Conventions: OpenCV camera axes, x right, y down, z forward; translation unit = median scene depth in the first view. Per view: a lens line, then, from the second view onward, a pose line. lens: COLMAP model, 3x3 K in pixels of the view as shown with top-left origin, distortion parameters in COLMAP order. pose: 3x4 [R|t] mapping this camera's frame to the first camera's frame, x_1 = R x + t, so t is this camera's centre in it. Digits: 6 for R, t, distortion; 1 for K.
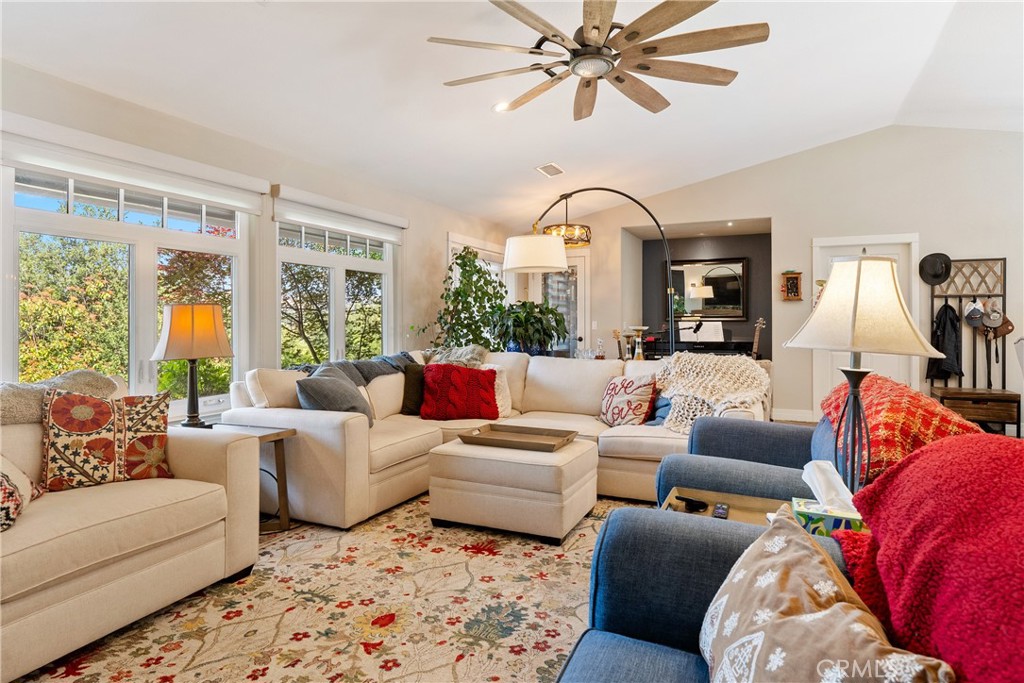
lens RADIAL K [[593.3, 0, 510.2], [0, 593.3, 317.1], [0, 0, 1]] dist [0.003038, 0.000315]
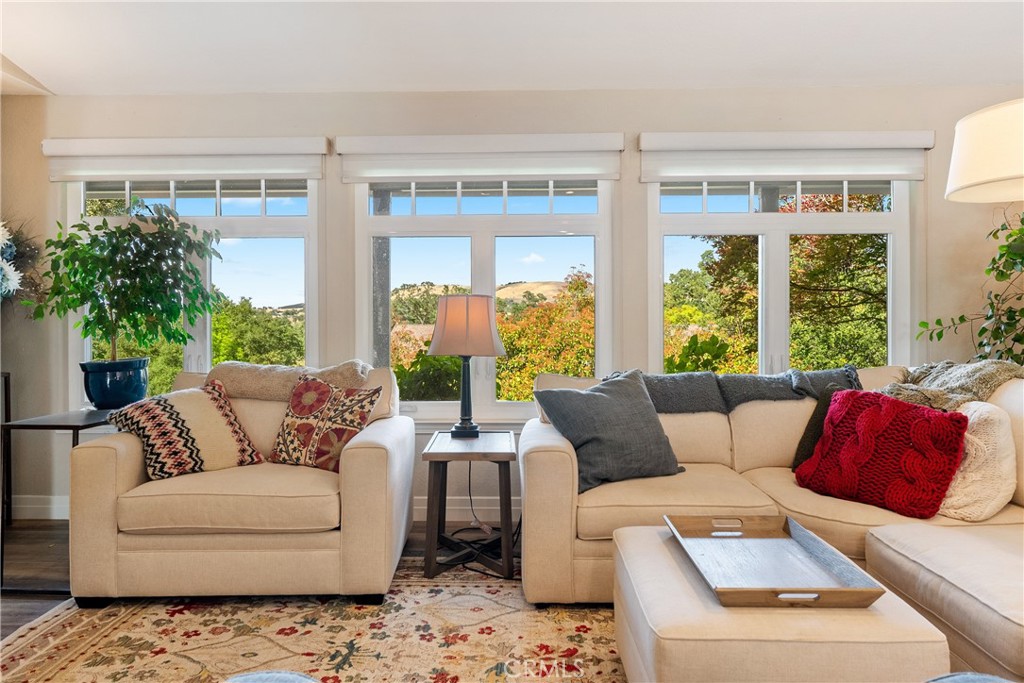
lens RADIAL K [[687.4, 0, 512.0], [0, 687.4, 341.5], [0, 0, 1]] dist [0.001855, -0.001548]
pose [[0.398418, 0.019762, -0.916991, 0.571619], [0.010076, 0.999613, 0.025921, 0.025916], [0.917148, -0.019567, 0.398065, 0.810371]]
